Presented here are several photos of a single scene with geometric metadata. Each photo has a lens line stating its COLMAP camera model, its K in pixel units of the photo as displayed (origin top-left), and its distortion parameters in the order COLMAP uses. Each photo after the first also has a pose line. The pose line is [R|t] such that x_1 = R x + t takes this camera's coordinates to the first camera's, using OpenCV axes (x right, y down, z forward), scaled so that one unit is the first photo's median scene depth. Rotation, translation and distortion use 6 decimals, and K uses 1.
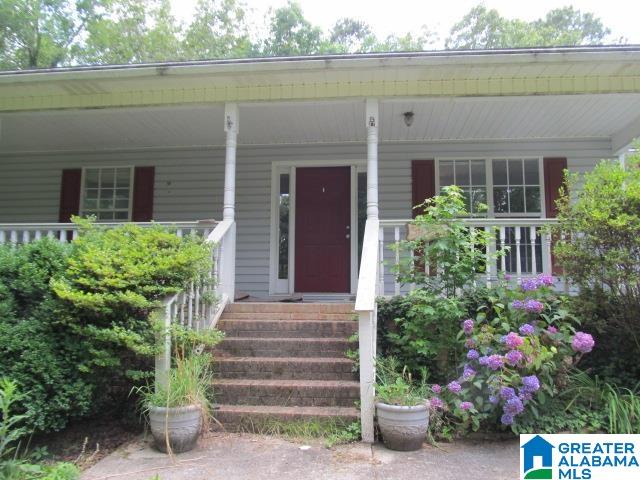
lens RADIAL K [[529.5, 0, 321.5], [0, 529.5, 238.2], [0, 0, 1]] dist [-0.097304, 0.095674]
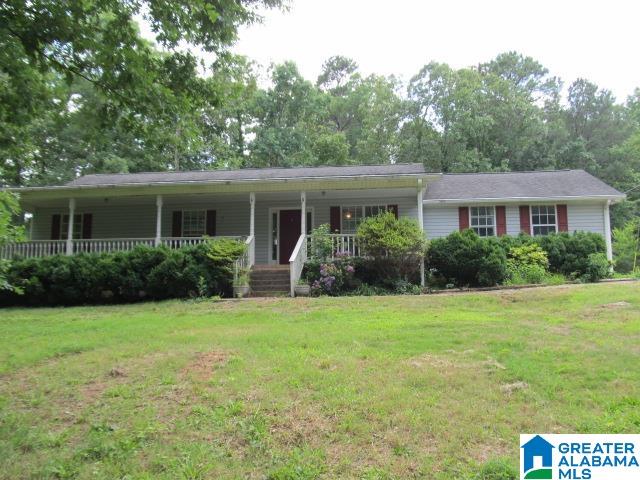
lens RADIAL K [[529.5, 0, 321.5], [0, 529.5, 238.2], [0, 0, 1]] dist [-0.097304, 0.095674]
pose [[0.999762, -0.014929, -0.015936, 0.243770], [0.014807, 0.999860, -0.007744, 0.007453], [0.016049, 0.007506, 0.999843, -1.859312]]
